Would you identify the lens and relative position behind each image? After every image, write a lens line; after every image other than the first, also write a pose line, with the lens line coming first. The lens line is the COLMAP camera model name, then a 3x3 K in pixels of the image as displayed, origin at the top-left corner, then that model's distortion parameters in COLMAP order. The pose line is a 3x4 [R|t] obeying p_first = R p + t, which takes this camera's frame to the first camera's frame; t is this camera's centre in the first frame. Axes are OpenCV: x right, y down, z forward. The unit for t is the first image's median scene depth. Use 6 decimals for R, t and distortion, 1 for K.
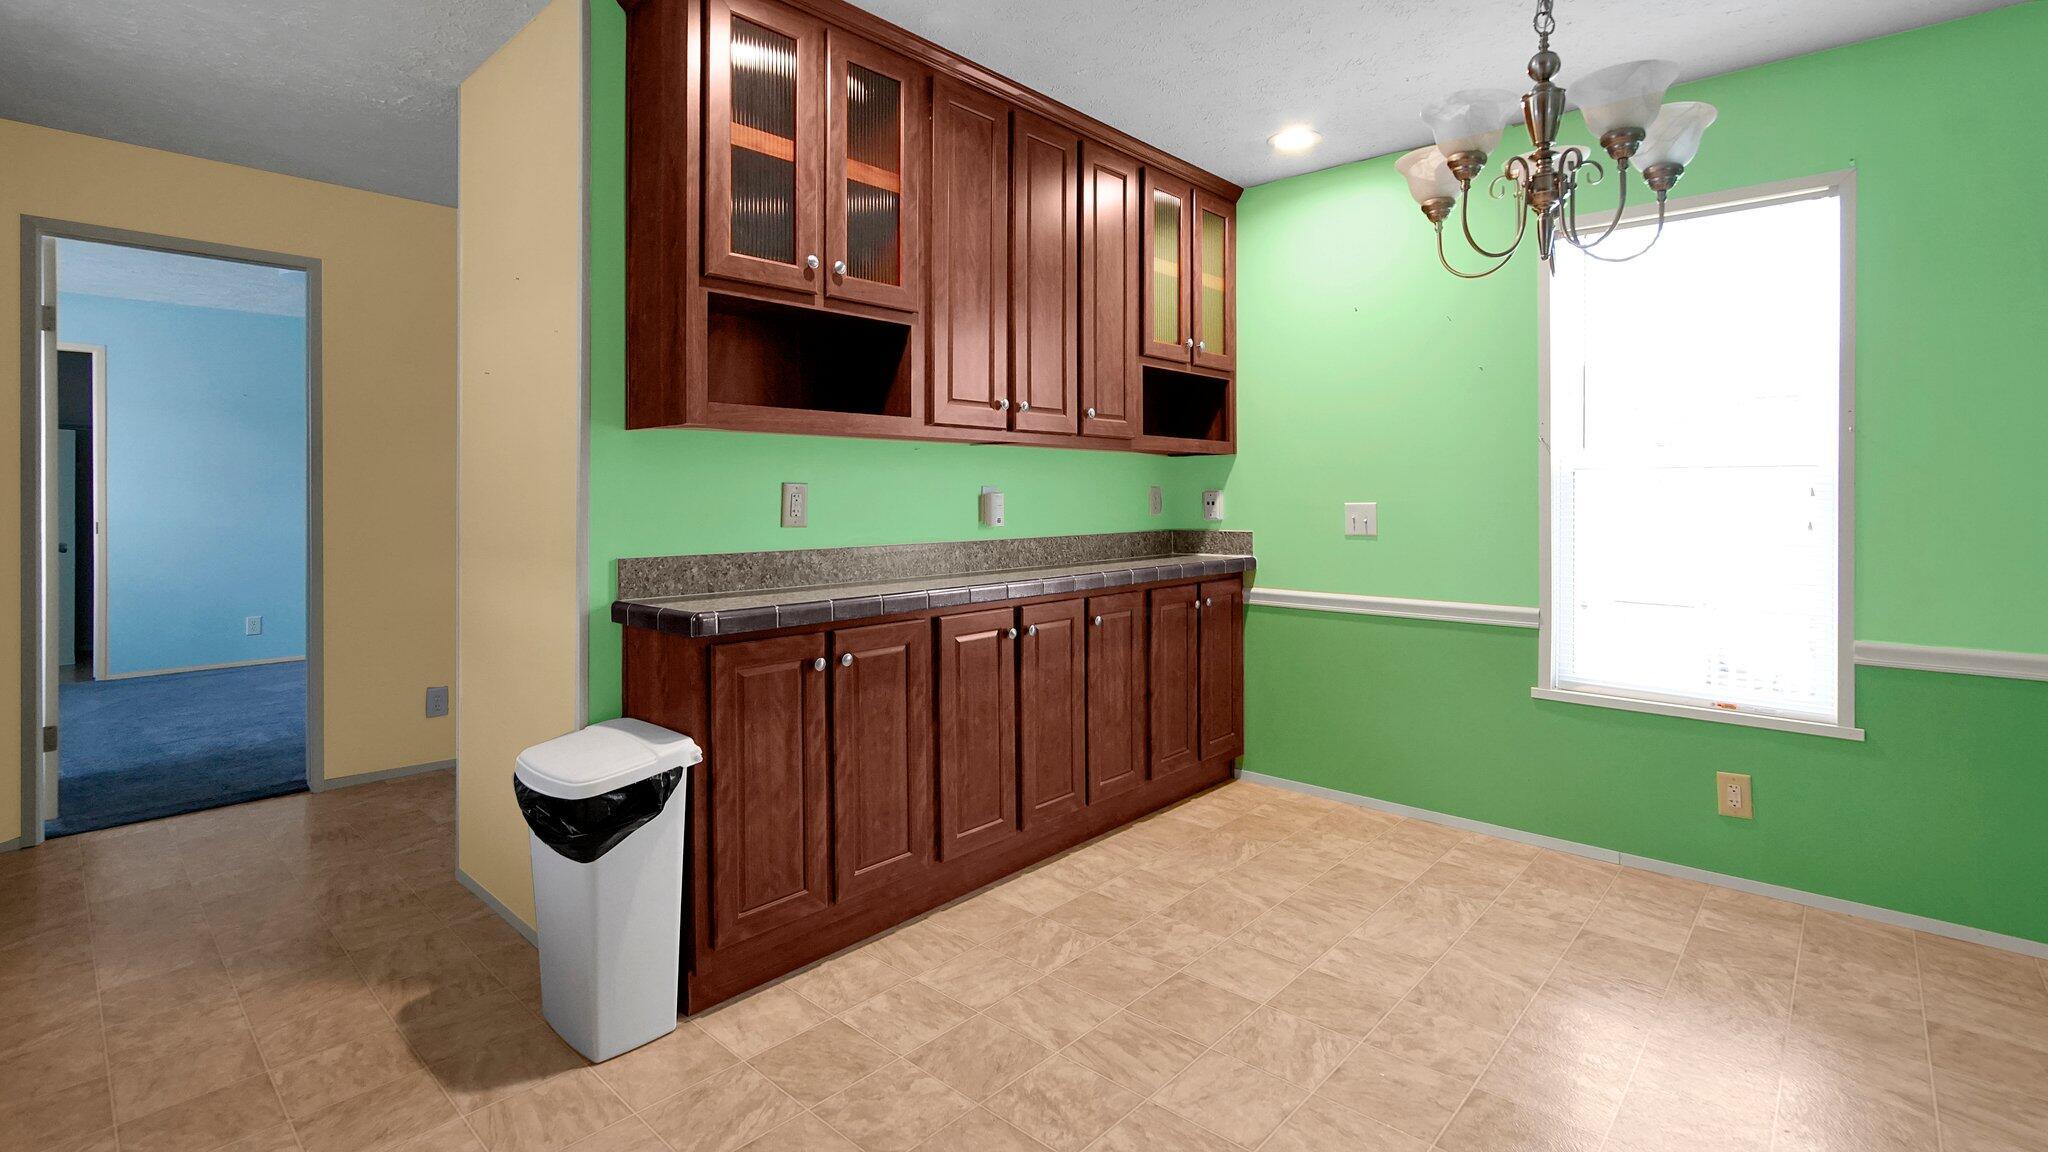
lens RADIAL K [[957.3, 0, 1023.6], [0, 957.3, 494.3], [0, 0, 1]] dist [-0.043647, 0.000041]
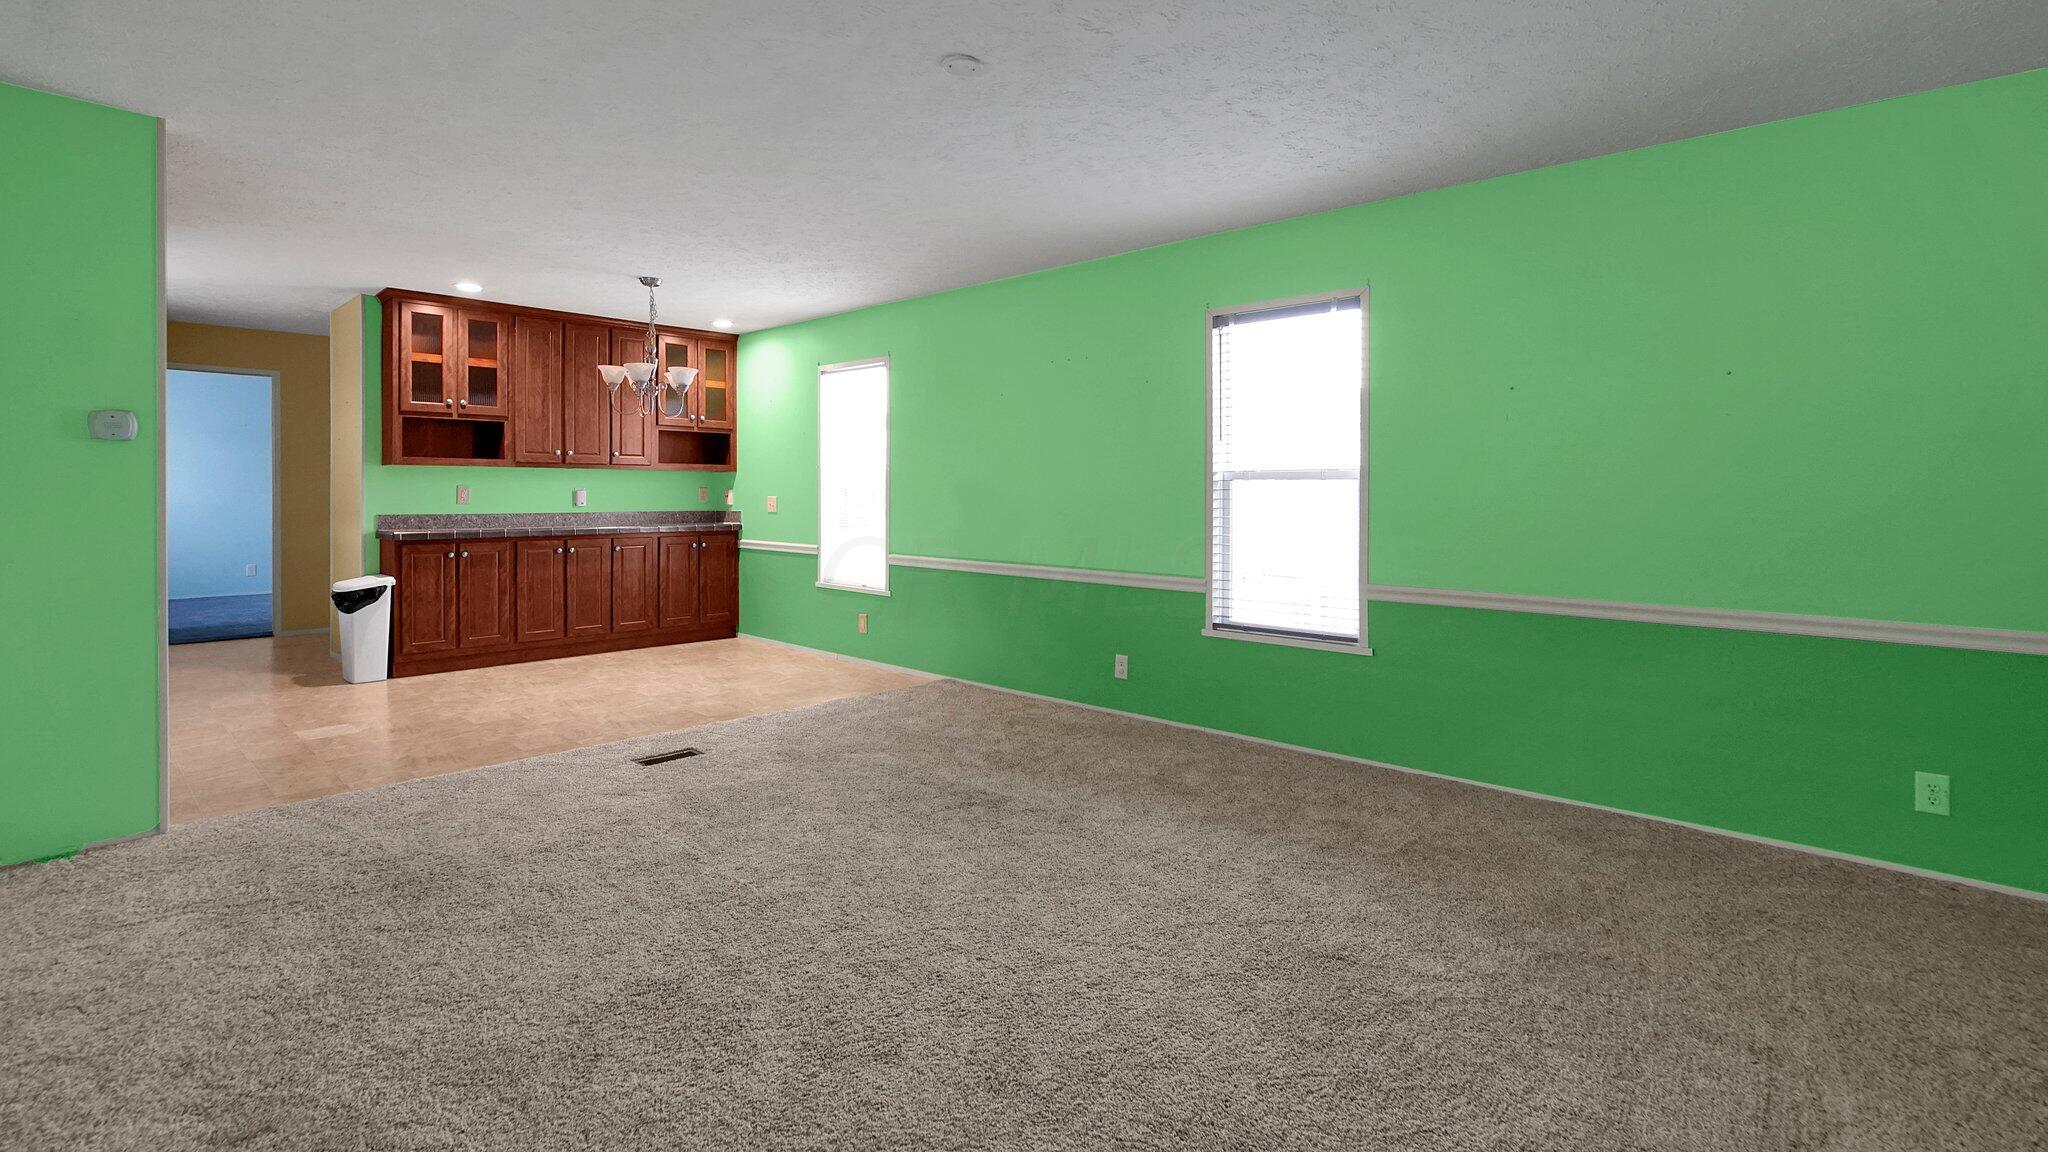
lens RADIAL K [[962.1, 0, 1022.5], [0, 962.1, 514.2], [0, 0, 1]] dist [-0.032781, -0.000040]
pose [[0.999523, 0.007141, -0.030031, 1.267074], [-0.006441, 0.999706, 0.023357, -0.006215], [0.030189, -0.023152, 0.999276, -1.386333]]
